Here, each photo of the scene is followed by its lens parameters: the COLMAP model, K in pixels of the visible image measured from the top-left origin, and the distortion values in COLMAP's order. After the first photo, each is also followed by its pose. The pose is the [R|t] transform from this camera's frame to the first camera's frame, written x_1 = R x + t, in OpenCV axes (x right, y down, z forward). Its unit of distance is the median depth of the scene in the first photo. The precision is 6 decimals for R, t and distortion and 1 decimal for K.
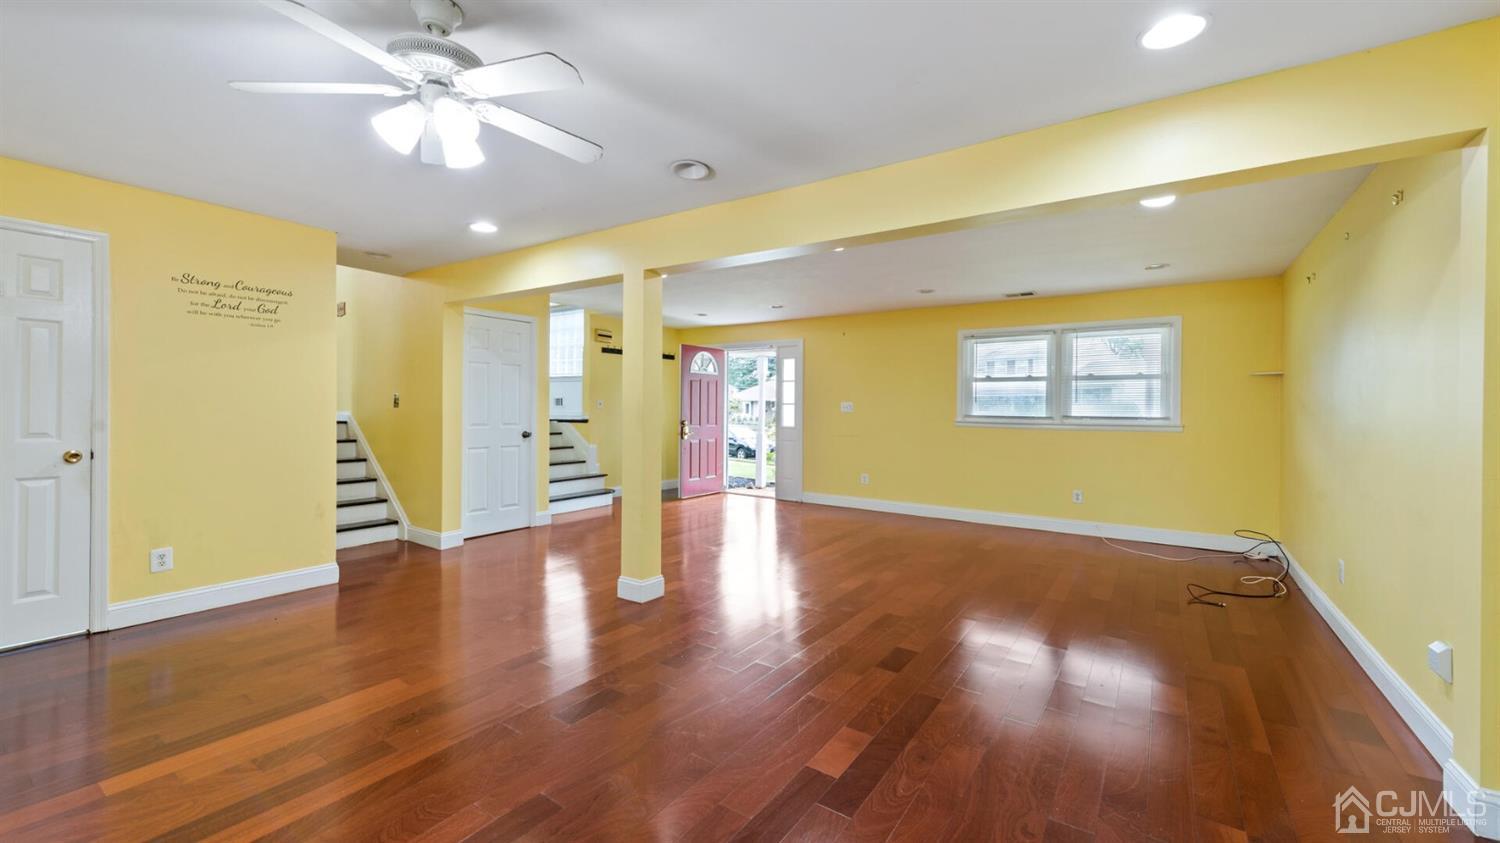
lens RADIAL K [[594.9, 0, 752.7], [0, 594.9, 415.9], [0, 0, 1]] dist [0.002360, 0.000045]
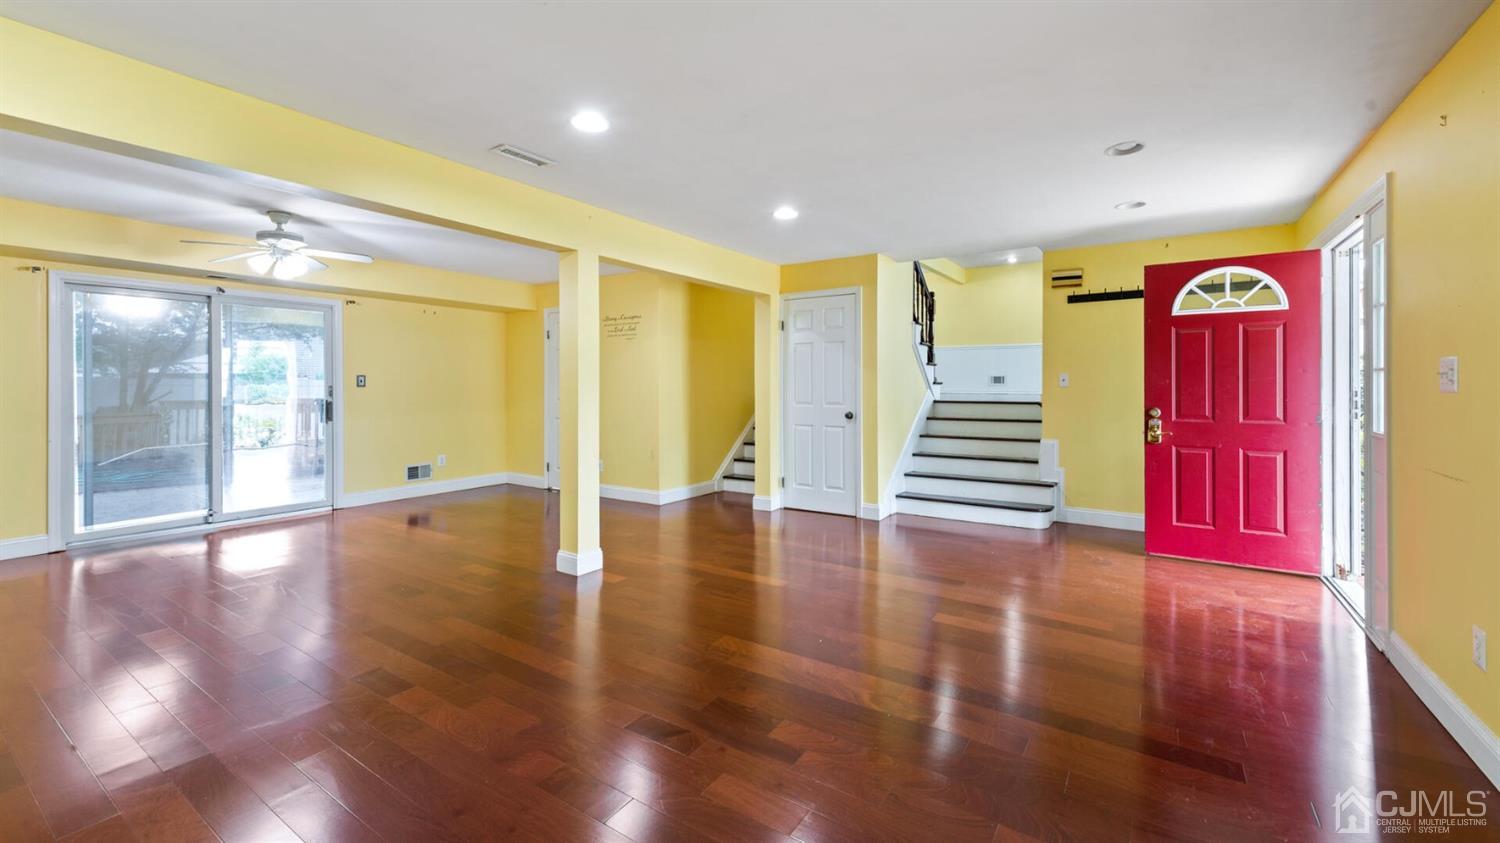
lens RADIAL K [[601.0, 0, 745.8], [0, 601.0, 392.2], [0, 0, 1]] dist [0.005291, 0.000276]
pose [[0.011452, 0.001256, -0.999934, 0.444823], [-0.011750, 0.999930, 0.001121, -0.003148], [0.999865, 0.011736, 0.011466, 0.667301]]
